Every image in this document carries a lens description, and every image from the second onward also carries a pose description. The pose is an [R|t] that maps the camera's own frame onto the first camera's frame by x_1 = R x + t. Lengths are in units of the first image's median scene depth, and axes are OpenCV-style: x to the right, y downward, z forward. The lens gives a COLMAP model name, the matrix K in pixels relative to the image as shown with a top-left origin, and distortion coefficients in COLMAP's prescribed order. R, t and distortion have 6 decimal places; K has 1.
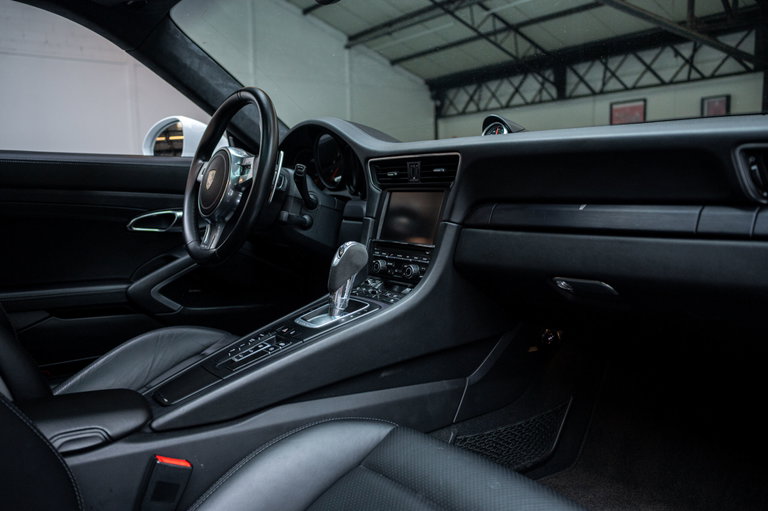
lens RADIAL K [[608.9, 0, 381.5], [0, 608.9, 251.4], [0, 0, 1]] dist [0.010652, -0.025040]
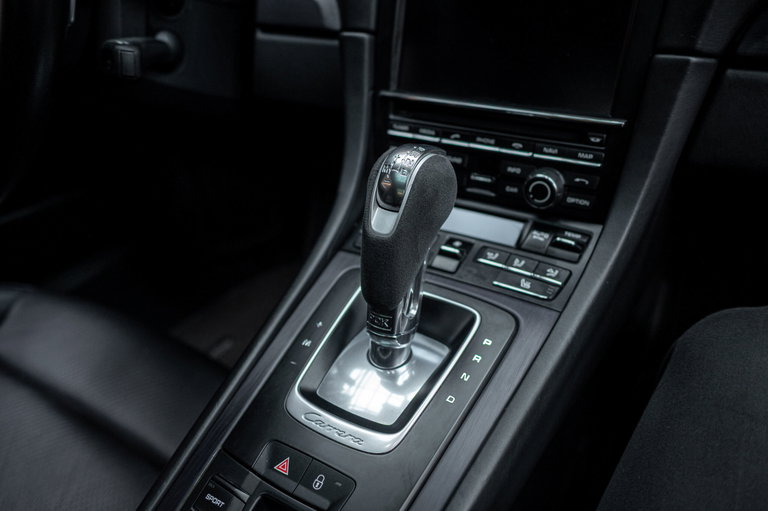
lens RADIAL K [[608.9, 0, 378.2], [0, 608.9, 261.5], [0, 0, 1]] dist [0.010652, -0.025040]
pose [[0.935561, -0.224408, 0.272704, -0.147260], [0.089351, 0.897449, 0.431975, -0.091428], [-0.341677, -0.379773, 0.859669, 0.621376]]
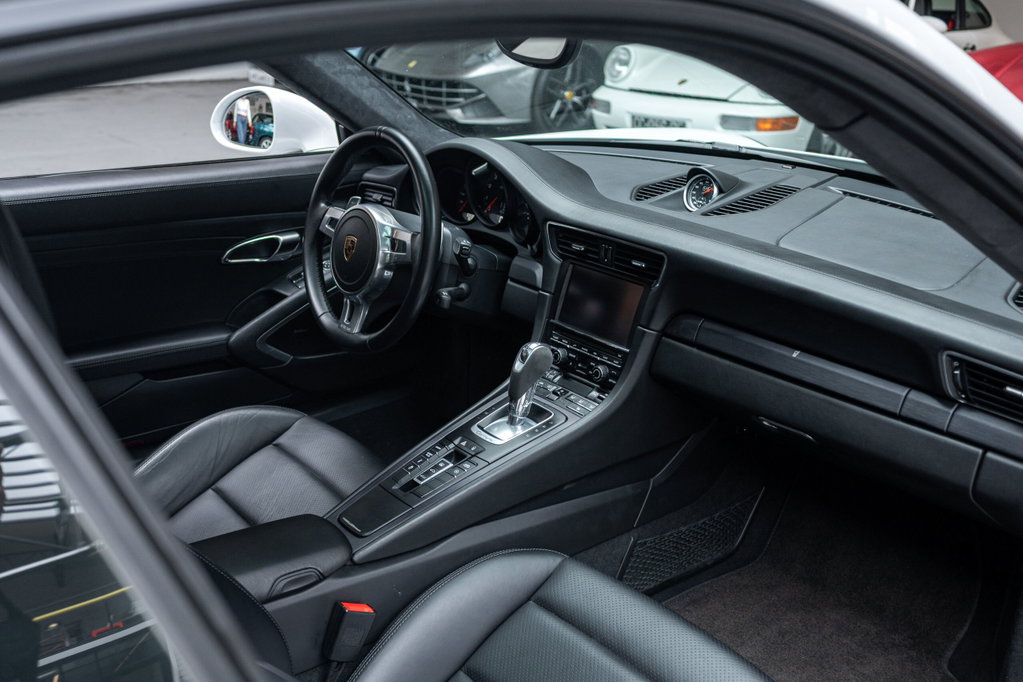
lens RADIAL K [[1004.3, 0, 489.4], [0, 1004.3, 371.3], [0, 0, 1]] dist [0.005608, 0.000000]
pose [[0.999274, 0.018121, 0.033512, -0.145122], [-0.026226, 0.965225, 0.260103, -0.313174], [-0.027633, -0.260793, 0.964999, -0.369505]]
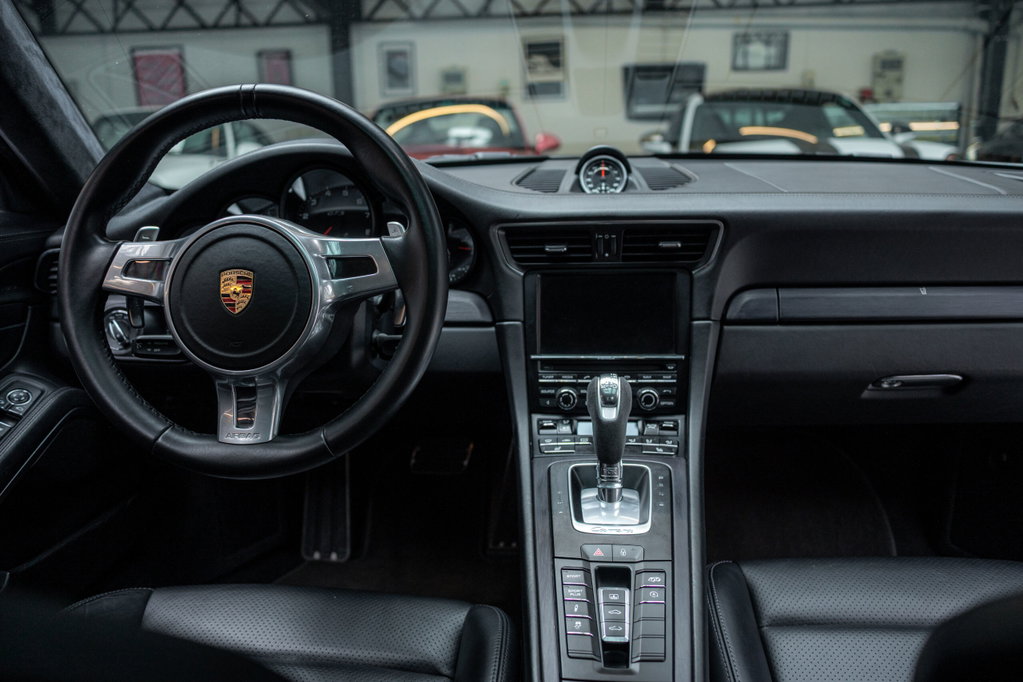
lens RADIAL K [[811.0, 0, 513.3], [0, 811.0, 336.4], [0, 0, 1]] dist [0.010652, -0.025040]
pose [[0.670149, -0.173317, 0.721707, -0.614593], [0.094943, 0.984384, 0.148237, -0.162722], [-0.736129, -0.030820, 0.676139, 0.460227]]
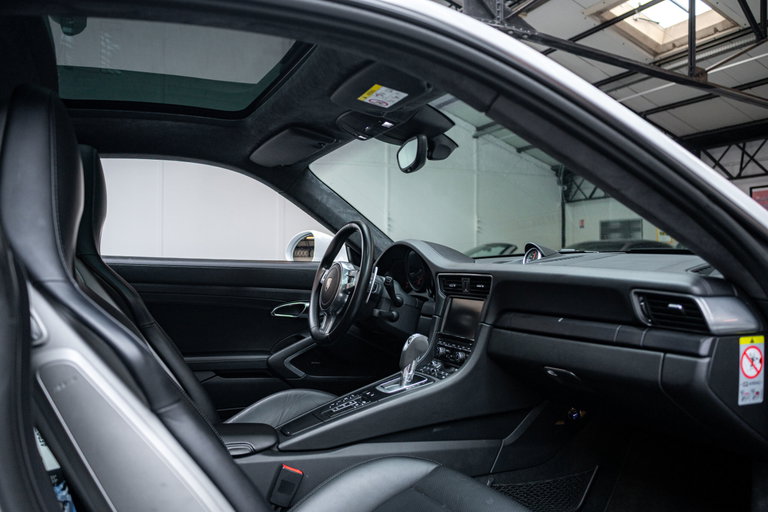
lens RADIAL K [[608.9, 0, 385.7], [0, 608.9, 250.4], [0, 0, 1]] dist [0.010652, -0.025040]
pose [[0.978412, 0.015369, -0.206092, 0.151695], [-0.041734, 0.991379, -0.124199, -0.026421], [0.202407, 0.130119, 0.970619, -0.387864]]
